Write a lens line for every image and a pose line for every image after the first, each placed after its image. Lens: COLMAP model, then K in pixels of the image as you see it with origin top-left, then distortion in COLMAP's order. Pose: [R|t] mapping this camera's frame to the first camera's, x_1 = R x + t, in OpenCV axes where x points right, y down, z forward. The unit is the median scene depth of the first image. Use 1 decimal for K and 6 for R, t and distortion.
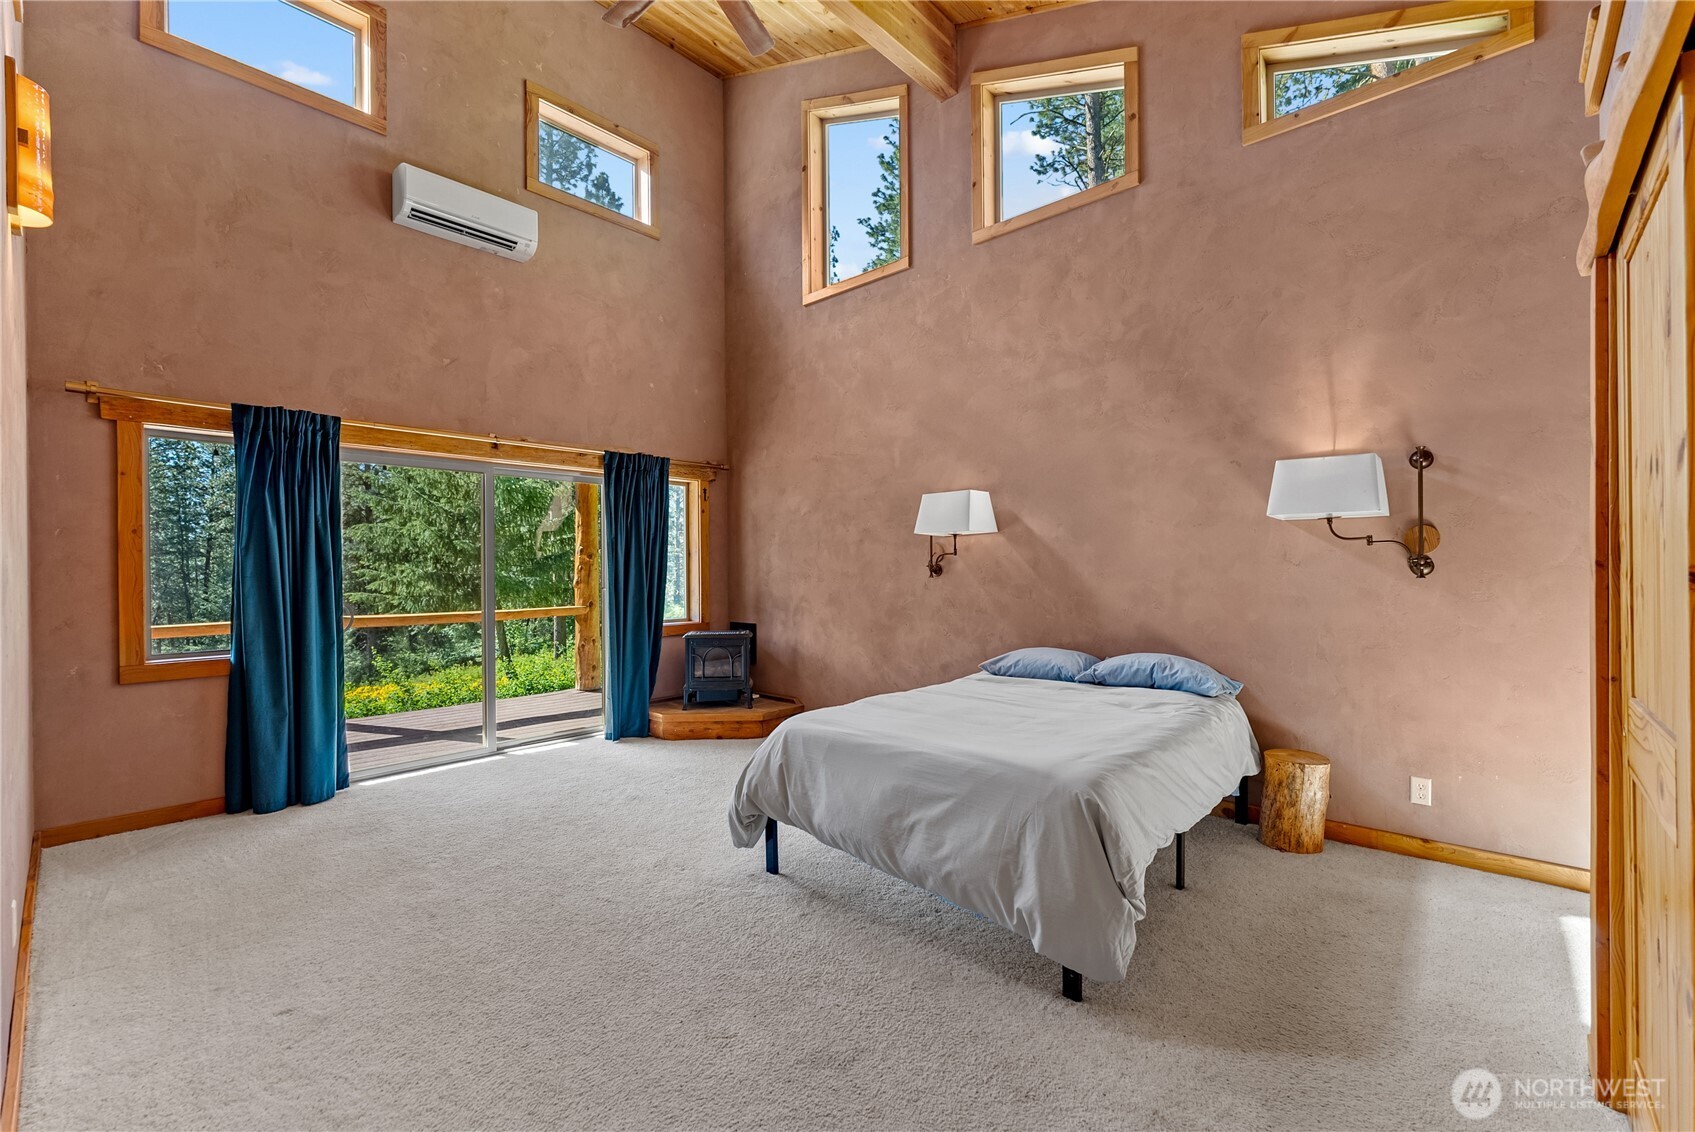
lens RADIAL K [[716.2, 0, 846.2], [0, 716.2, 567.5], [0, 0, 1]] dist [0.001045, 0.000038]
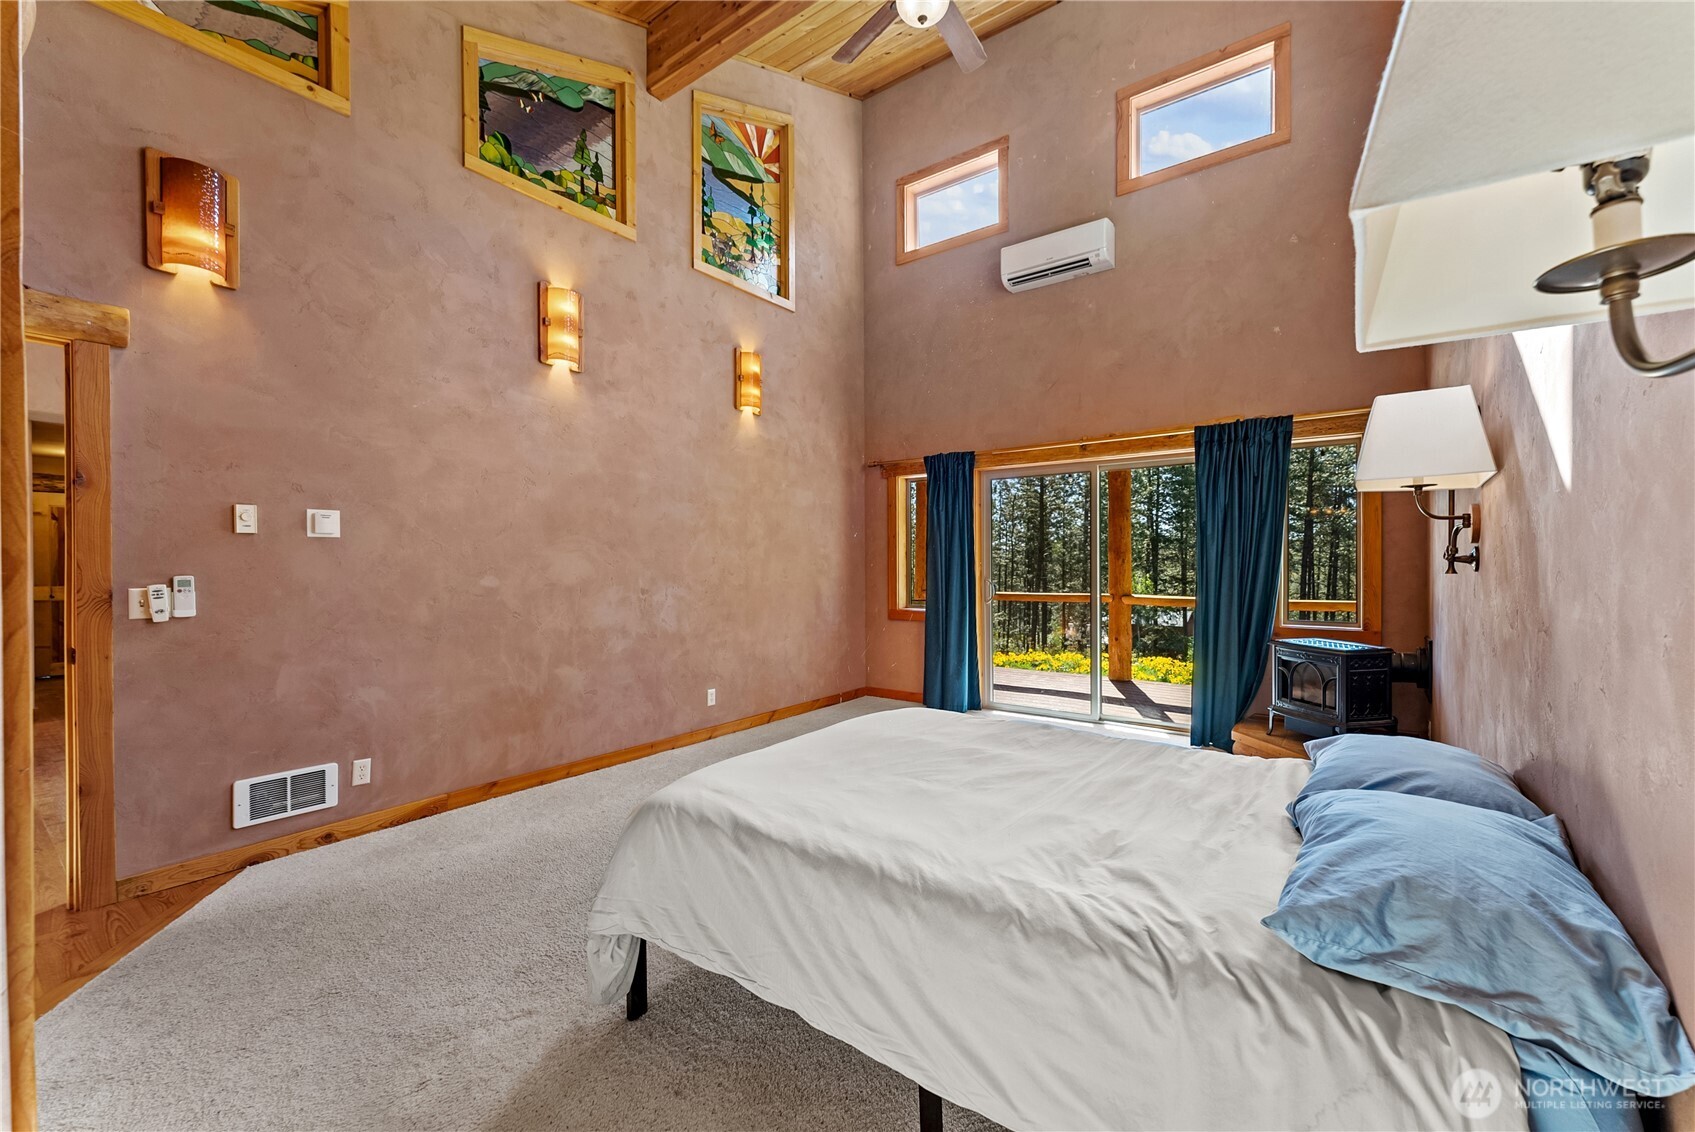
lens RADIAL K [[684.3, 0, 852.3], [0, 684.3, 565.6], [0, 0, 1]] dist [-0.000324, -0.000250]
pose [[0.096988, 0.011430, -0.995220, 0.544550], [0.003928, 0.999922, 0.011867, 0.001962], [0.995278, -0.005060, 0.096936, 0.532223]]
